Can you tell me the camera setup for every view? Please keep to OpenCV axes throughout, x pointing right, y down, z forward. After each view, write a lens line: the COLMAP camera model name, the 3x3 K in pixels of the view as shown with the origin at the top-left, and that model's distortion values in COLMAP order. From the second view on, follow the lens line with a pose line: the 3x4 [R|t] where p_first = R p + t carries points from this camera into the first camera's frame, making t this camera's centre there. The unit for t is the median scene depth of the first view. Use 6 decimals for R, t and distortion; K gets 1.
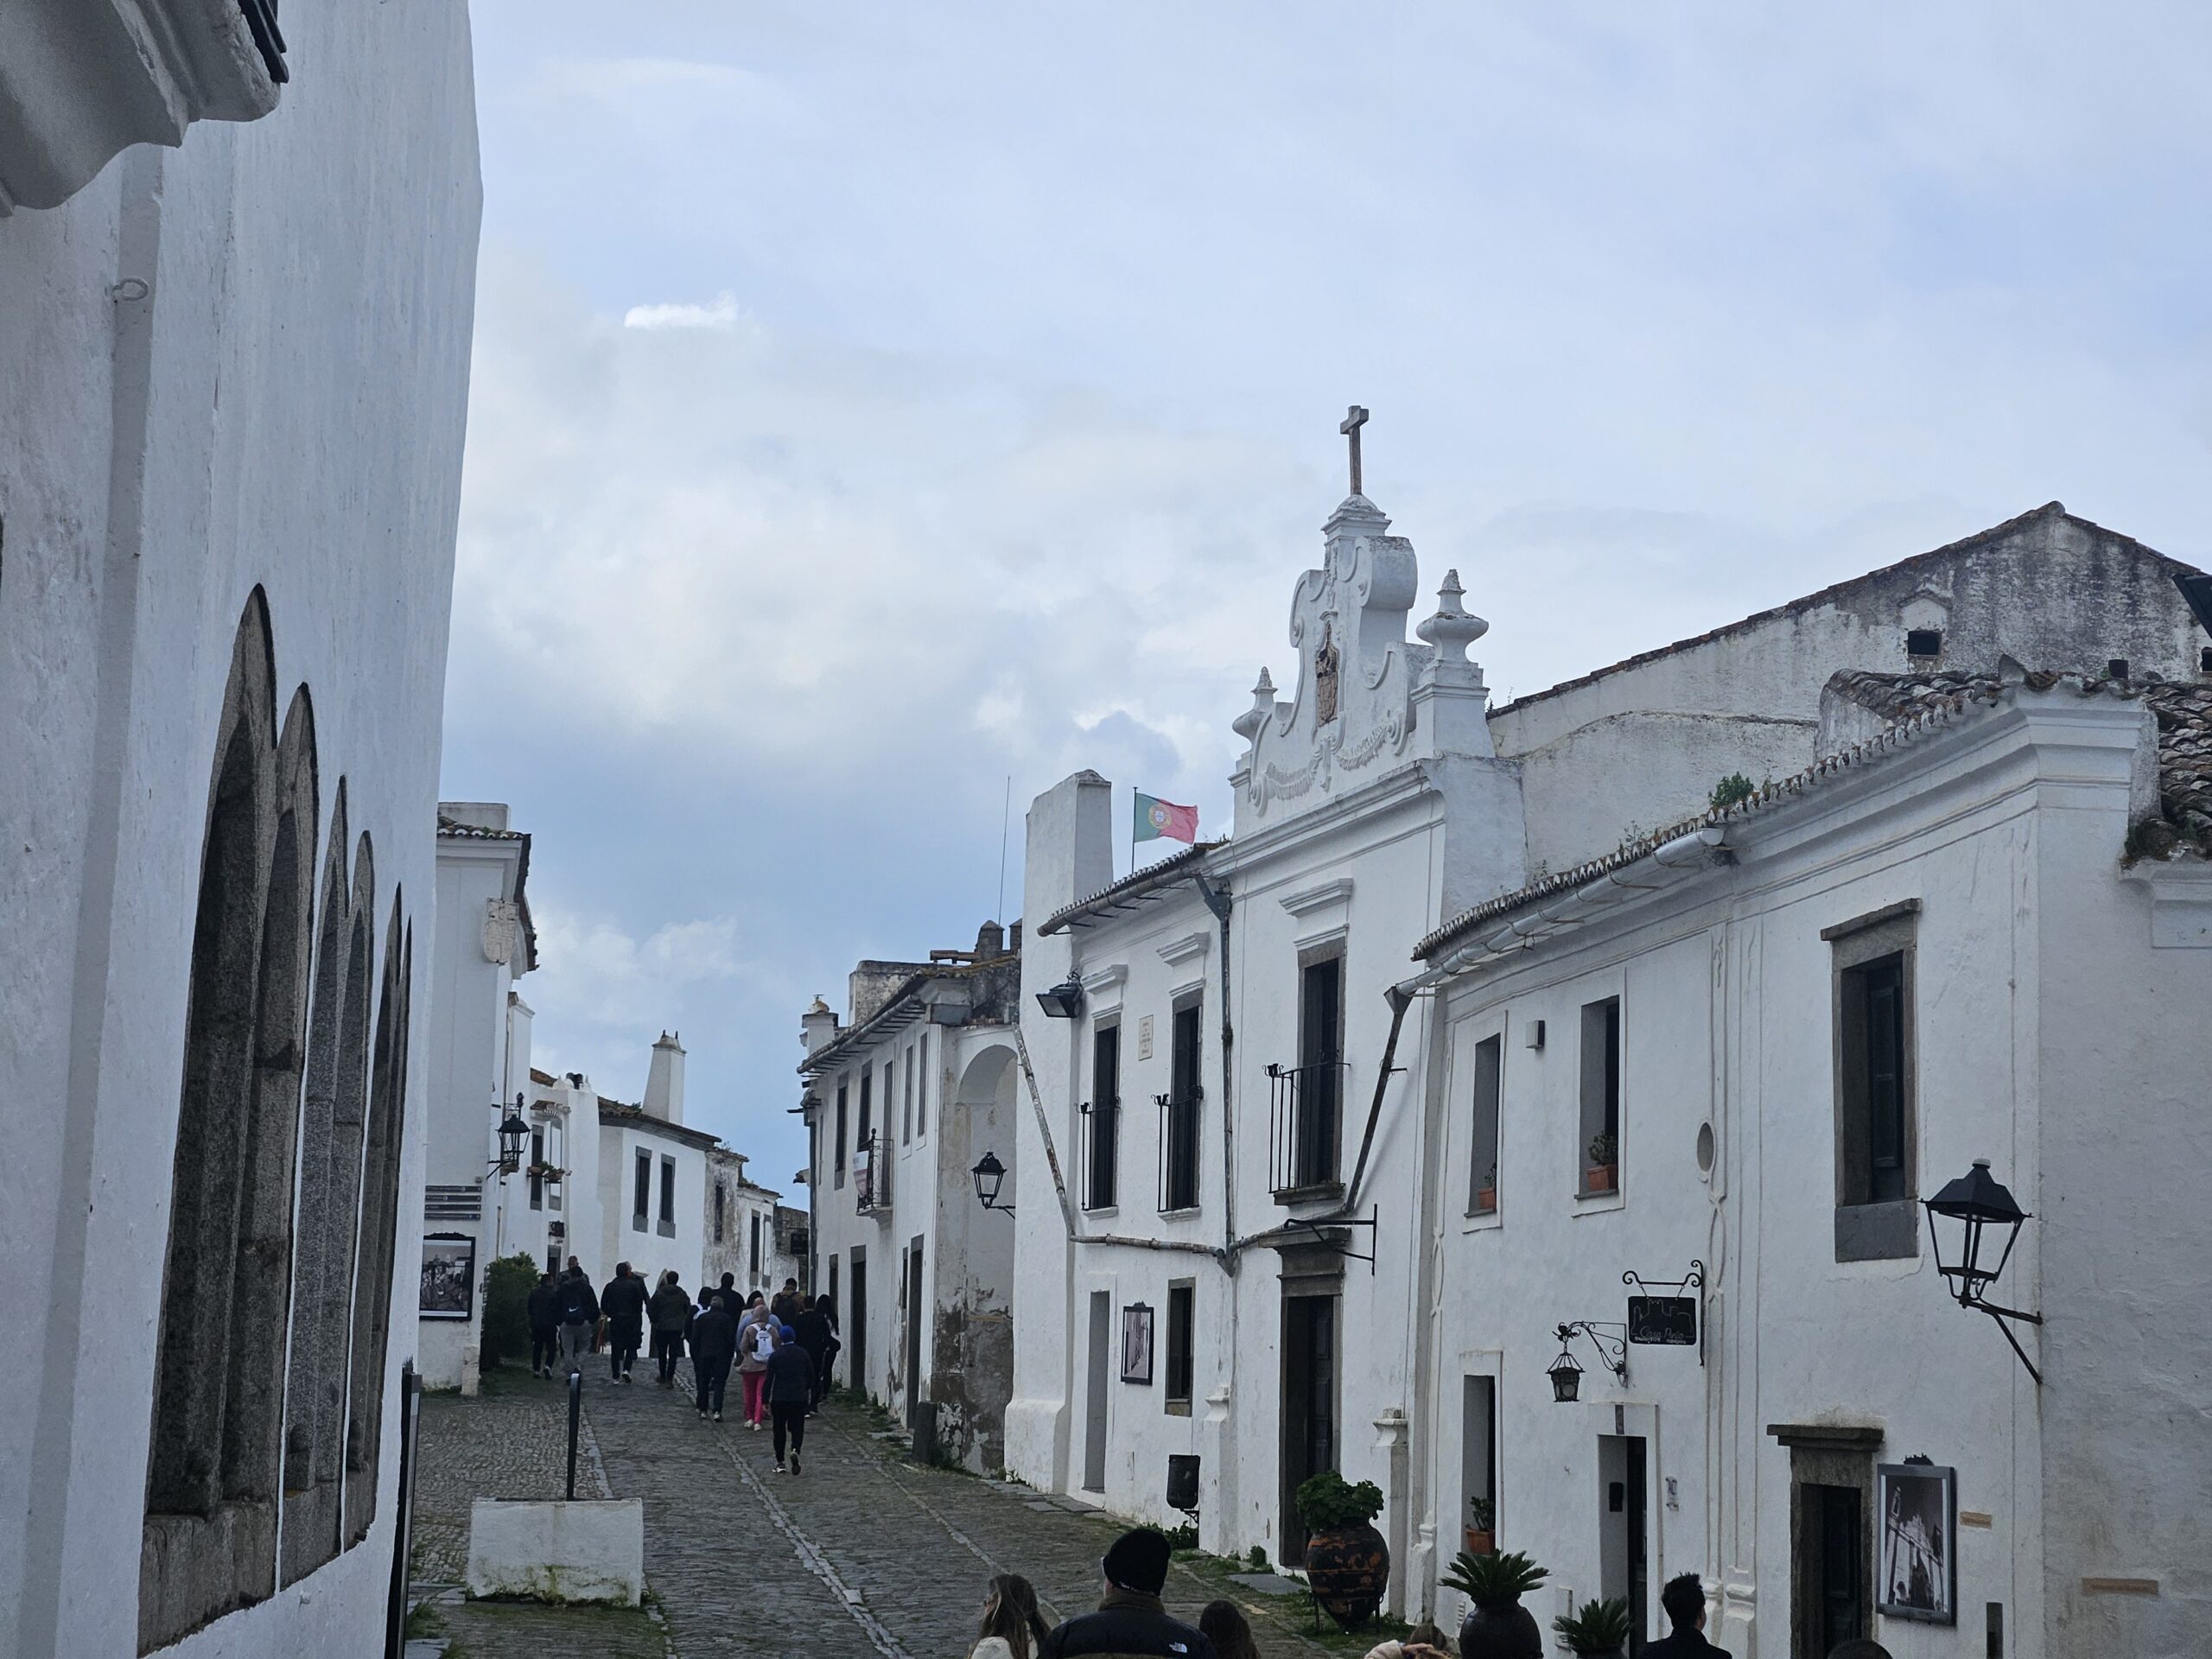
lens RADIAL K [[4384.8, 0, 1106.0], [0, 4384.8, 829.5], [0, 0, 1]] dist [-0.043683, 0.041131]
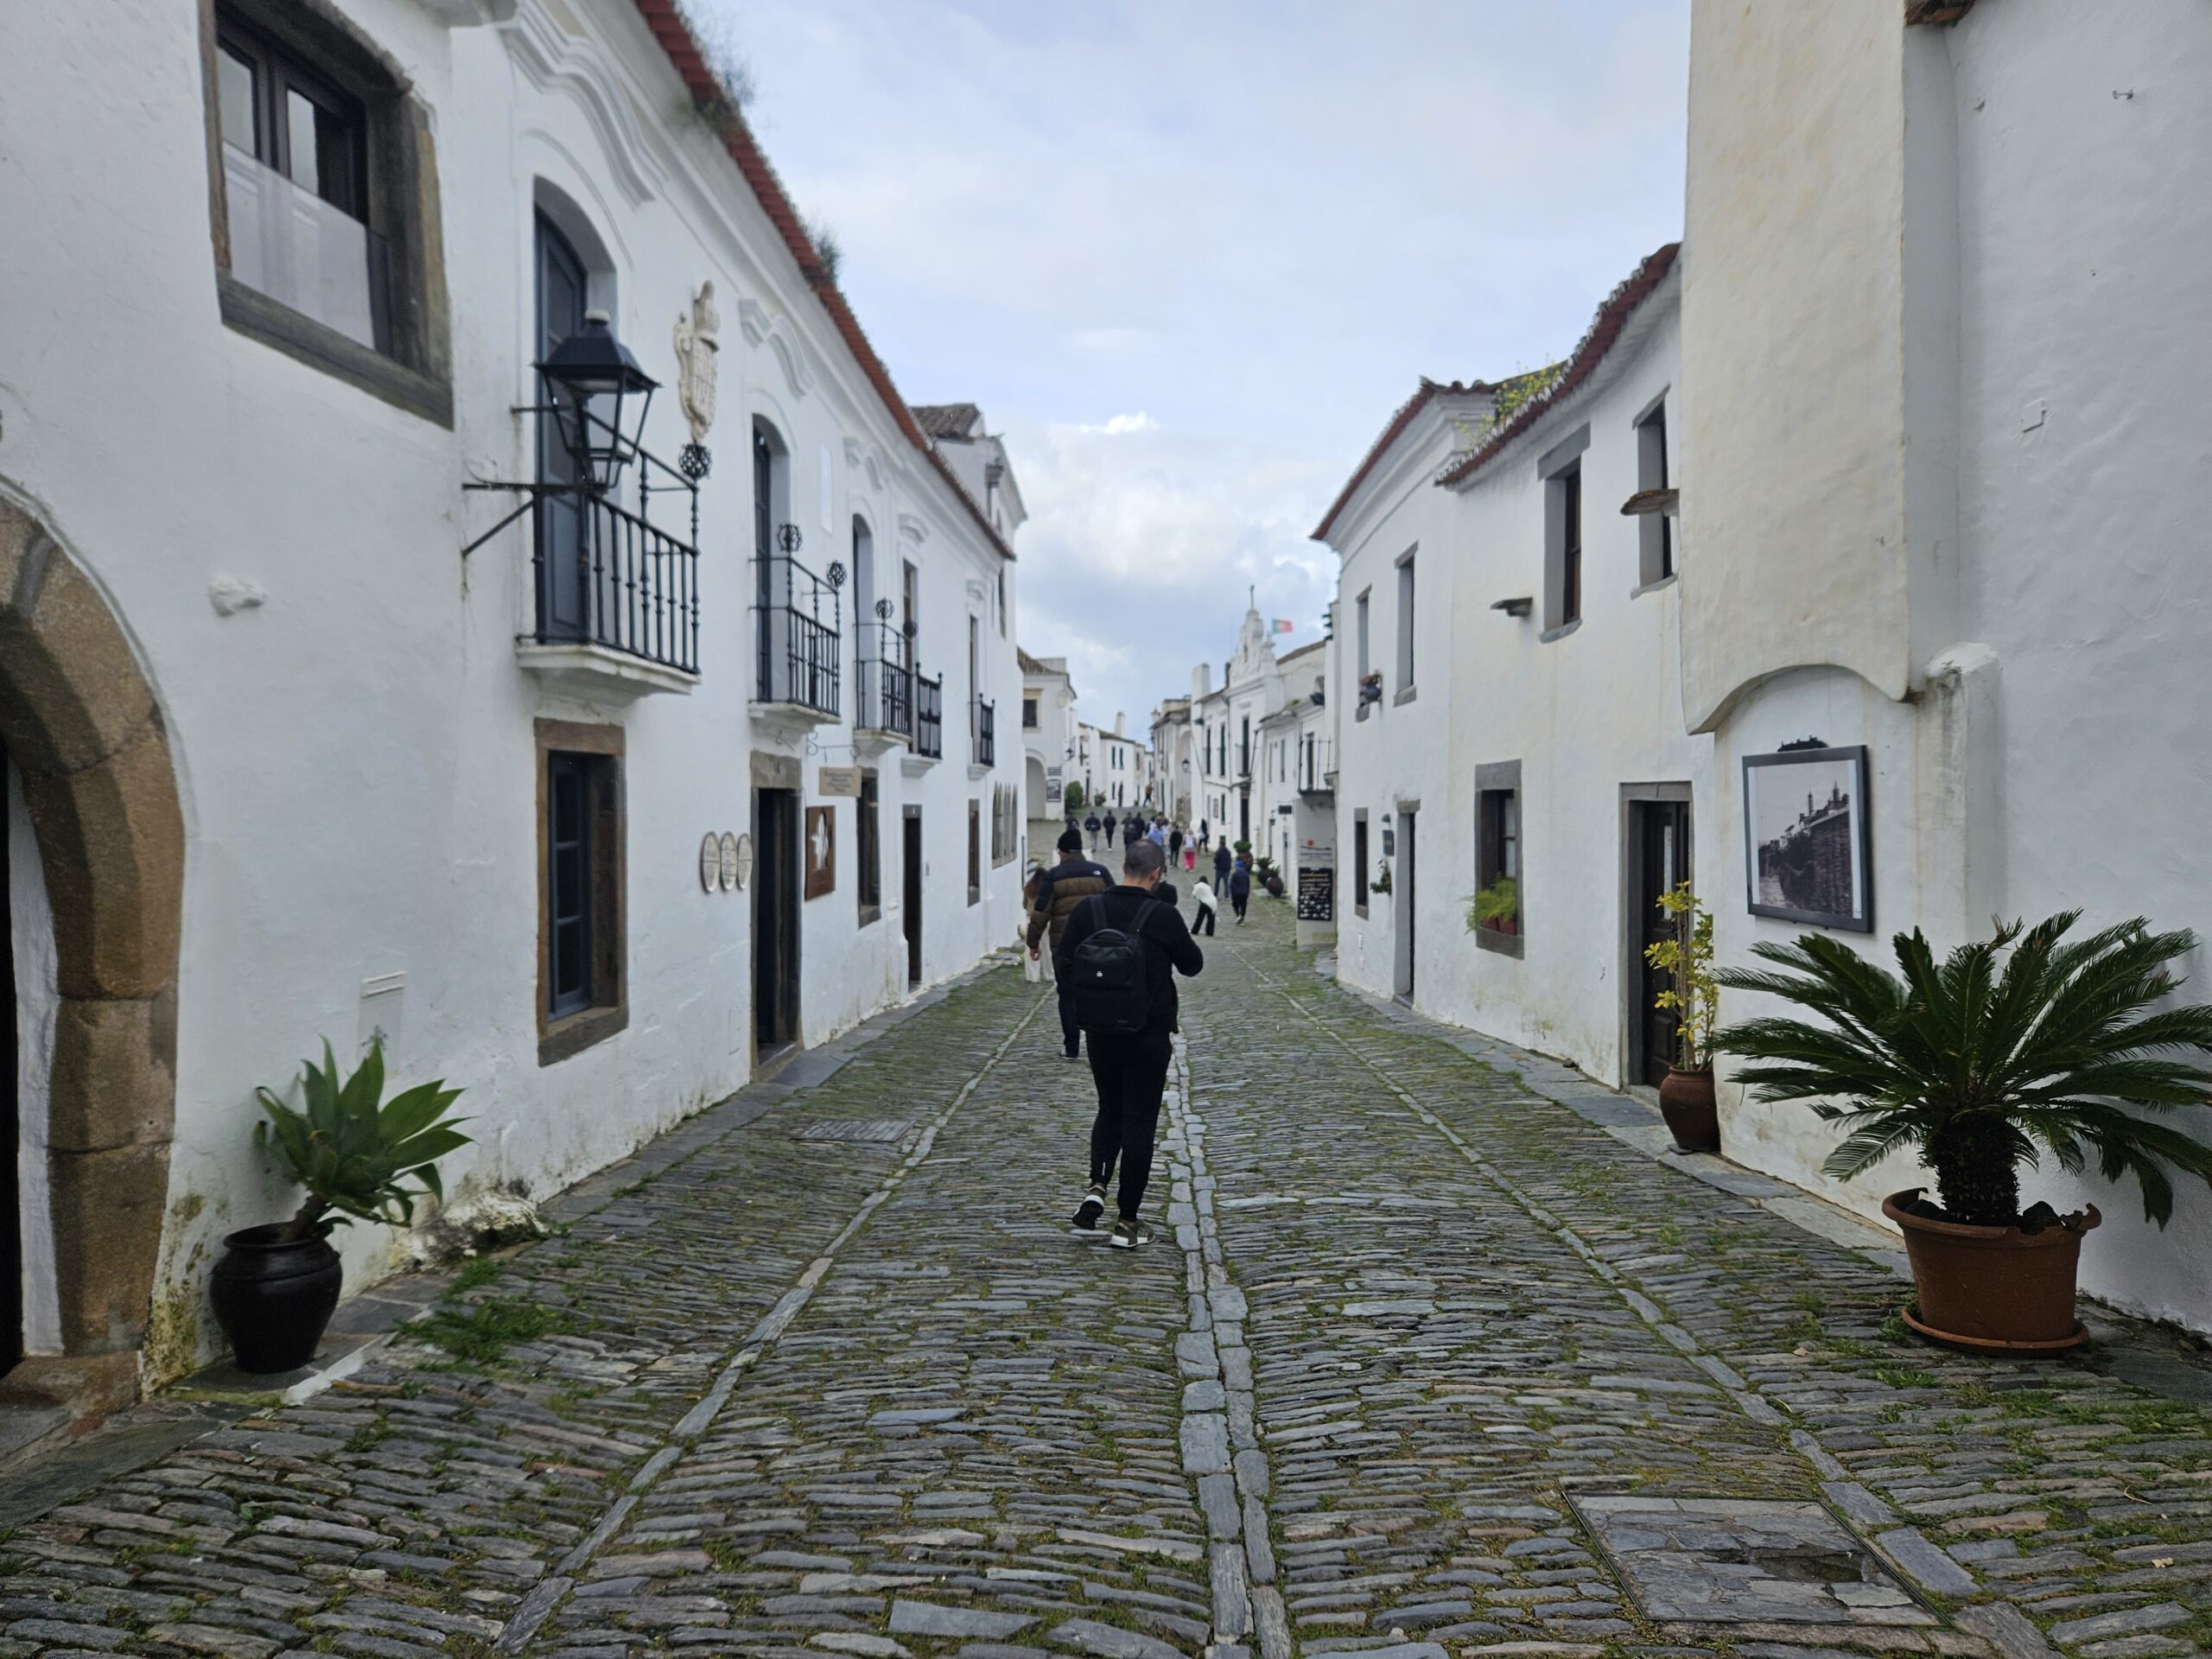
lens RADIAL K [[1476.5, 0, 1106.0], [0, 1476.5, 829.5], [0, 0, 1]] dist [0.046792, 0.000219]
pose [[0.991808, -0.025507, -0.125161, 0.072891], [0.043157, 0.989153, 0.140407, -0.057135], [0.120223, -0.144658, 0.982151, -0.346173]]
